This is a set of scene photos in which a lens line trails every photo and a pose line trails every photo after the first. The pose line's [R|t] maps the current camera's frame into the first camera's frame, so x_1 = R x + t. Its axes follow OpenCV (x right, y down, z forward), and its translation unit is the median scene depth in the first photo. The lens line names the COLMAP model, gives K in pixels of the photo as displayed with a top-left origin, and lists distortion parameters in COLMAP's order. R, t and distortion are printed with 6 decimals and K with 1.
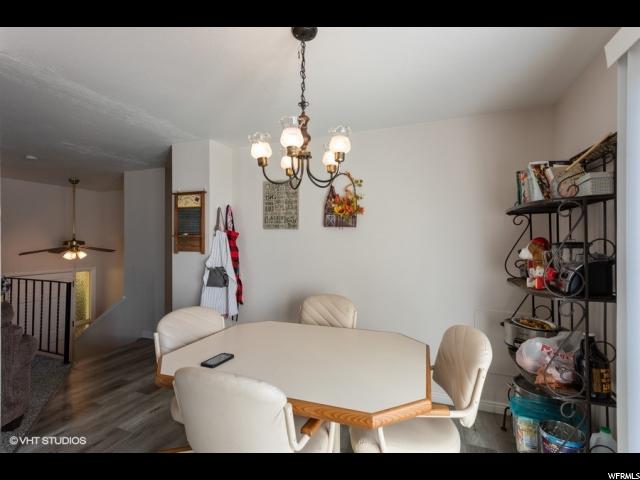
lens RADIAL K [[303.2, 0, 316.9], [0, 303.2, 241.4], [0, 0, 1]] dist [0.000659, 0.000427]
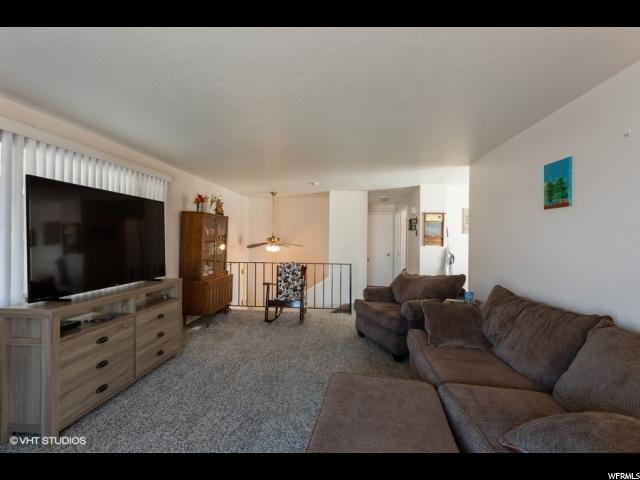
lens RADIAL K [[303.2, 0, 316.9], [0, 303.2, 241.4], [0, 0, 1]] dist [0.000659, 0.000427]
pose [[0.960816, 0.005123, 0.277140, -1.635616], [-0.008324, 0.999912, 0.010377, -0.003622], [-0.277062, -0.012277, 0.960774, -0.570296]]
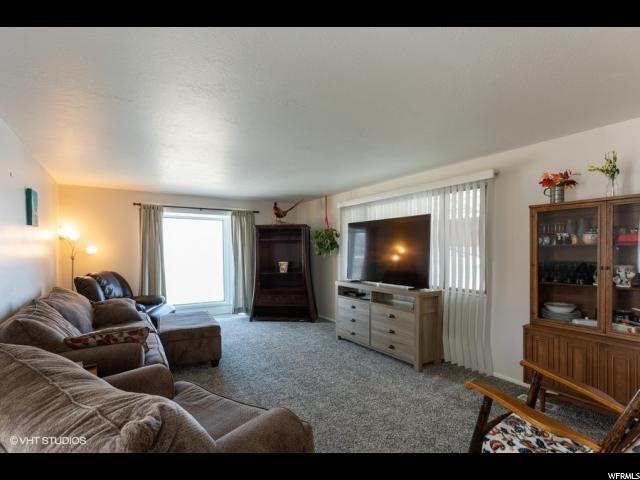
lens RADIAL K [[303.2, 0, 316.9], [0, 303.2, 241.4], [0, 0, 1]] dist [0.000659, 0.000427]
pose [[-0.560160, -0.017406, -0.828202, -0.646866], [-0.000878, 0.999791, -0.020418, -0.011646], [0.828384, -0.010710, -0.560058, 1.038141]]
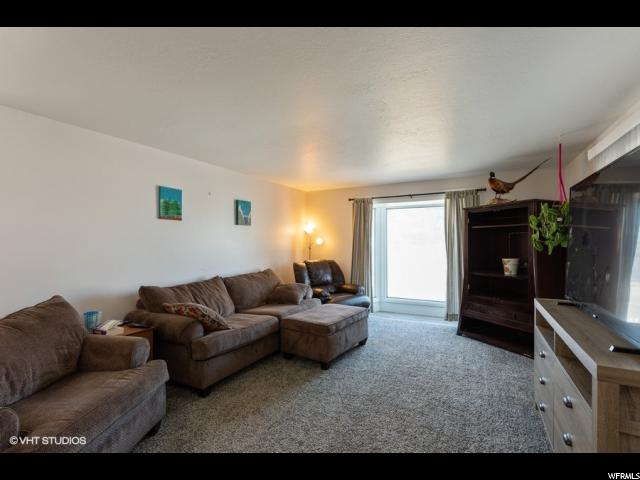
lens RADIAL K [[307.8, 0, 335.4], [0, 307.8, 239.9], [0, 0, 1]] dist [-0.000399, 0.000087]
pose [[-0.998095, 0.006903, 0.061309, -1.514109], [0.006793, 0.999975, -0.002005, -0.004689], [-0.061322, -0.001584, -0.998117, 1.131452]]
